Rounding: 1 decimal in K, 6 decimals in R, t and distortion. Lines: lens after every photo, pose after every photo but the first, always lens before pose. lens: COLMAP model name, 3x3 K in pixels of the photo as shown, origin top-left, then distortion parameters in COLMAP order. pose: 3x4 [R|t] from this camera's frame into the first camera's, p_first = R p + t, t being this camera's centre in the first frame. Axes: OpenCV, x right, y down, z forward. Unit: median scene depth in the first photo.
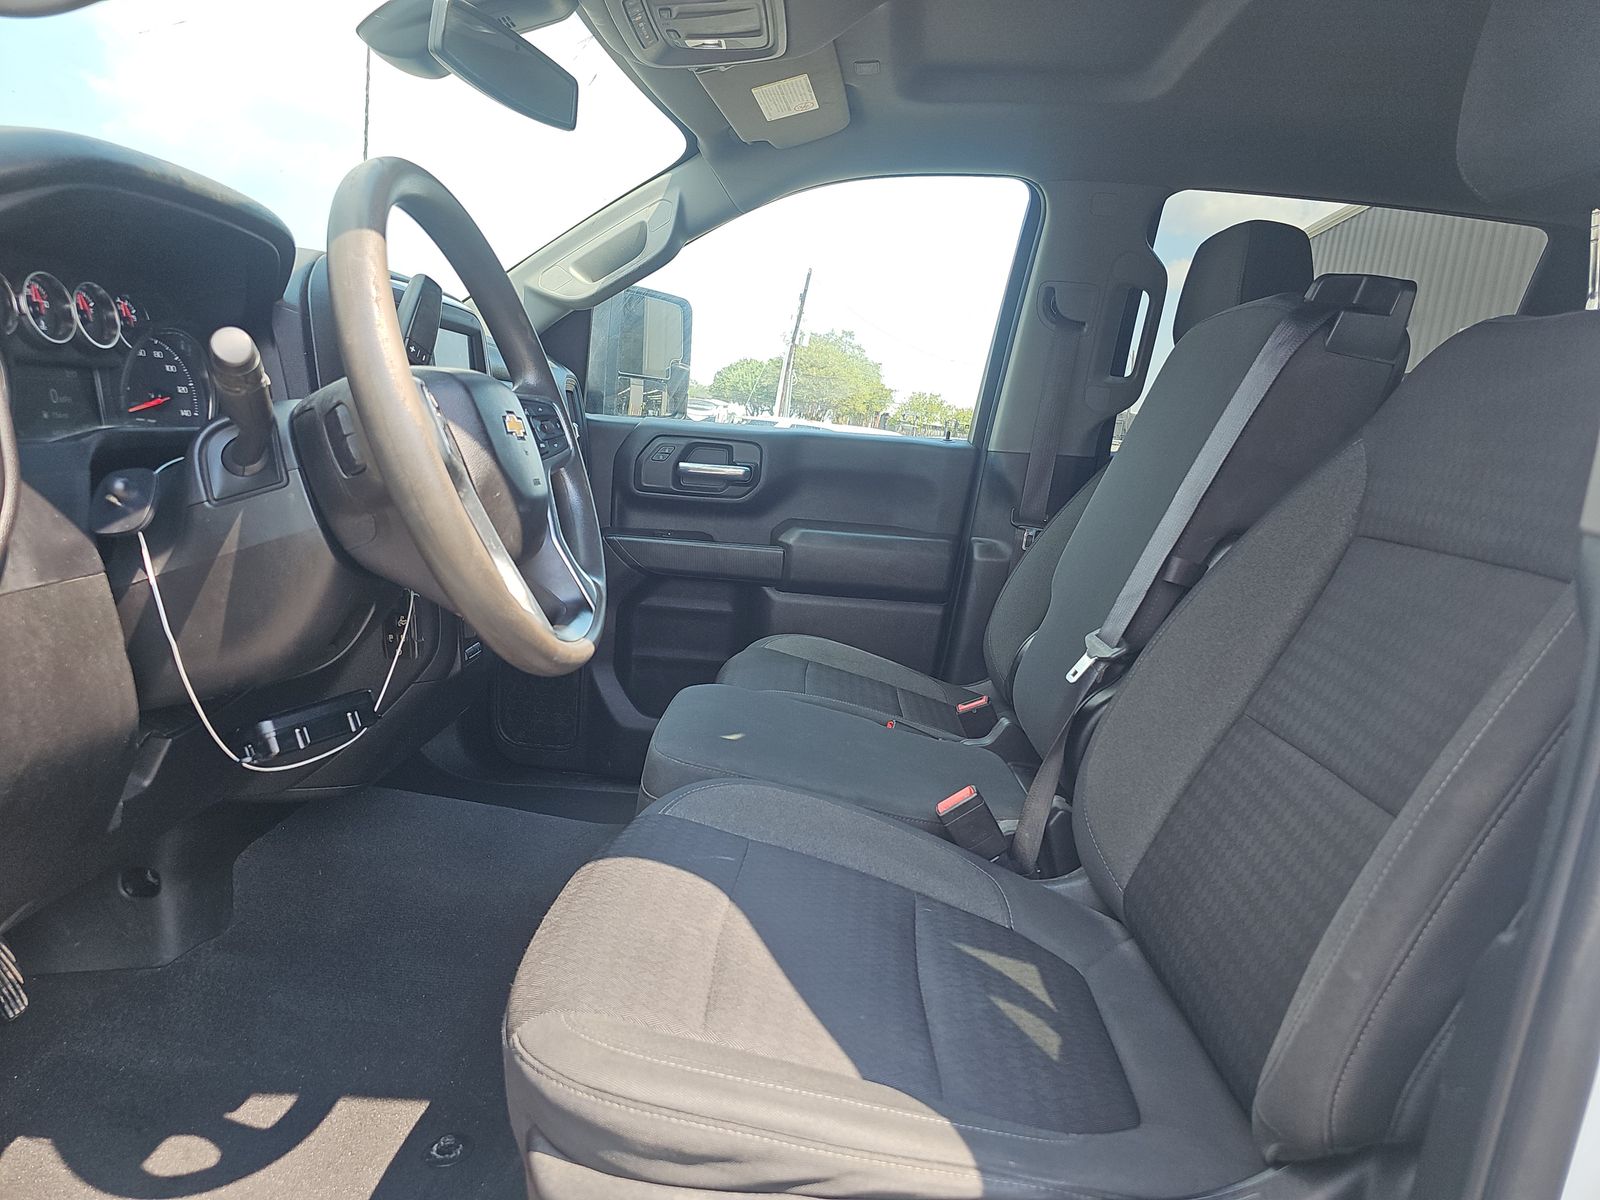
lens RADIAL K [[1091.6, 0, 796.4], [0, 1091.6, 598.9], [0, 0, 1]] dist [0.018175, -0.023533]
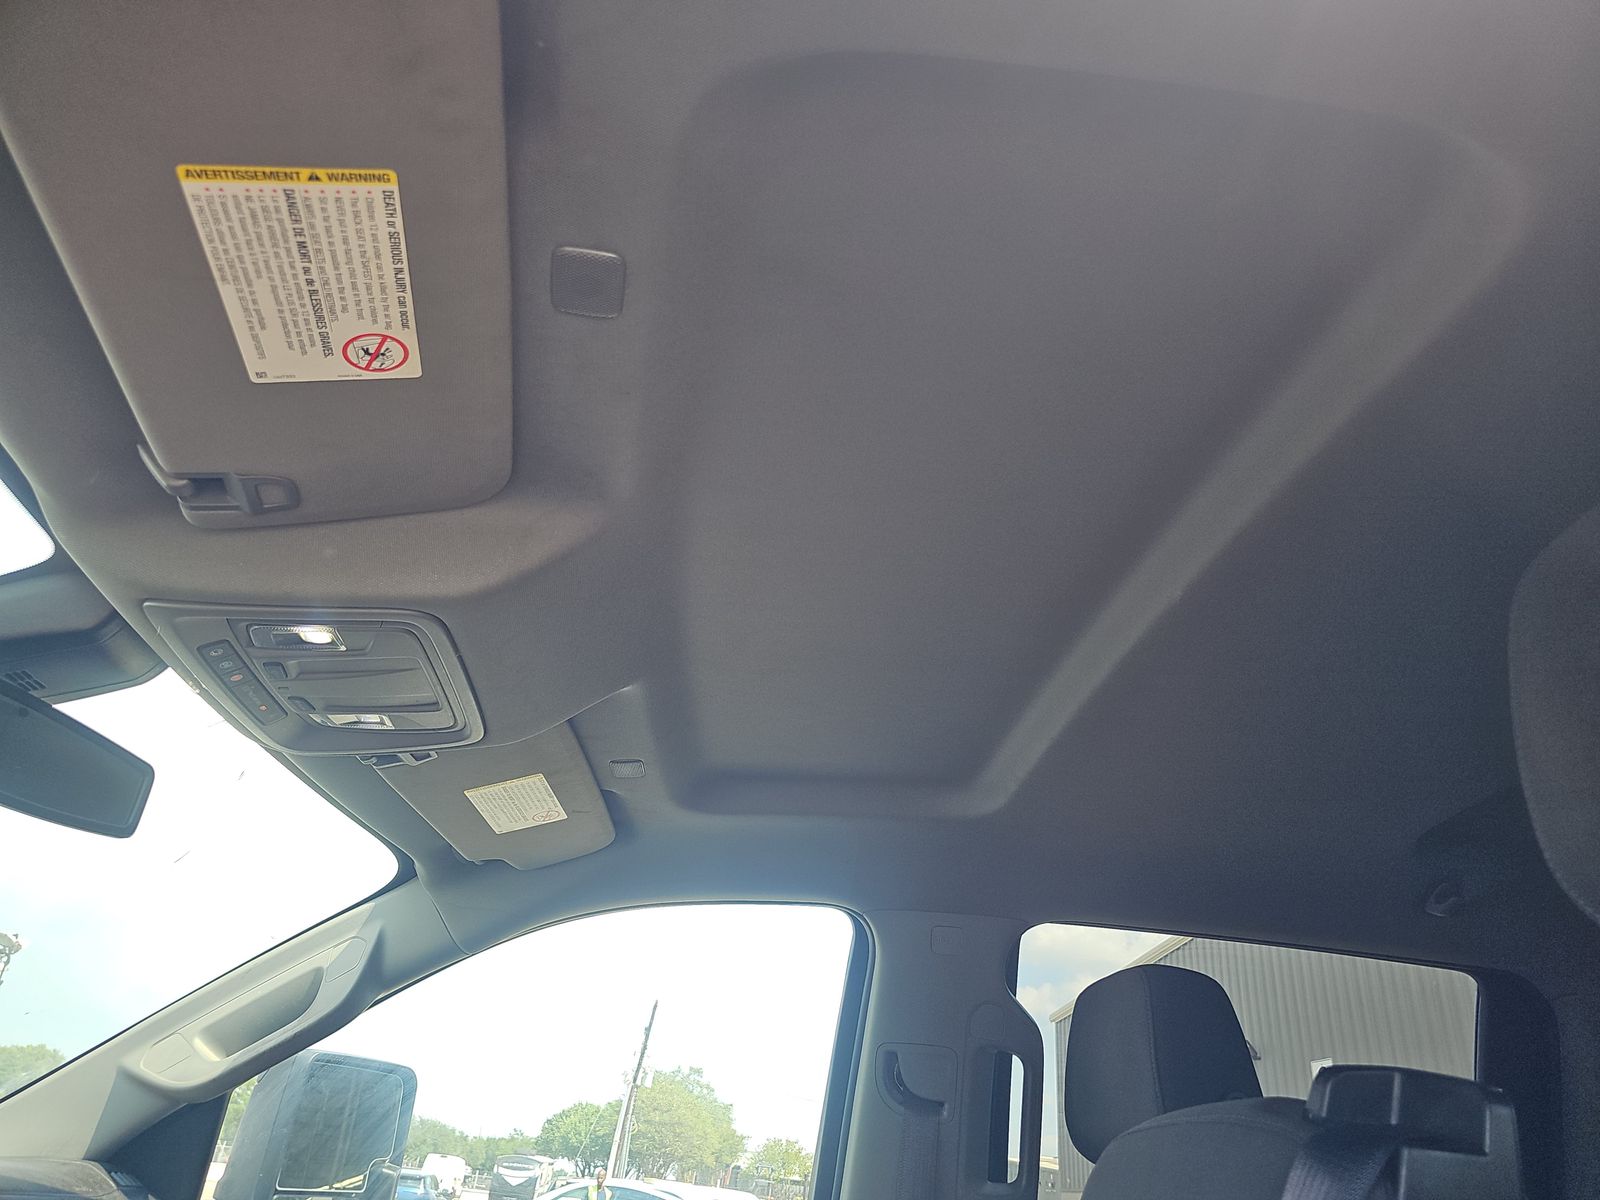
lens RADIAL K [[1091.6, 0, 799.8], [0, 1091.6, 595.3], [0, 0, 1]] dist [0.018175, -0.023533]
pose [[0.991447, 0.034139, 0.125965, 0.061652], [0.048507, 0.799646, -0.598510, -0.084170], [-0.121160, 0.599501, 0.791150, 0.219528]]
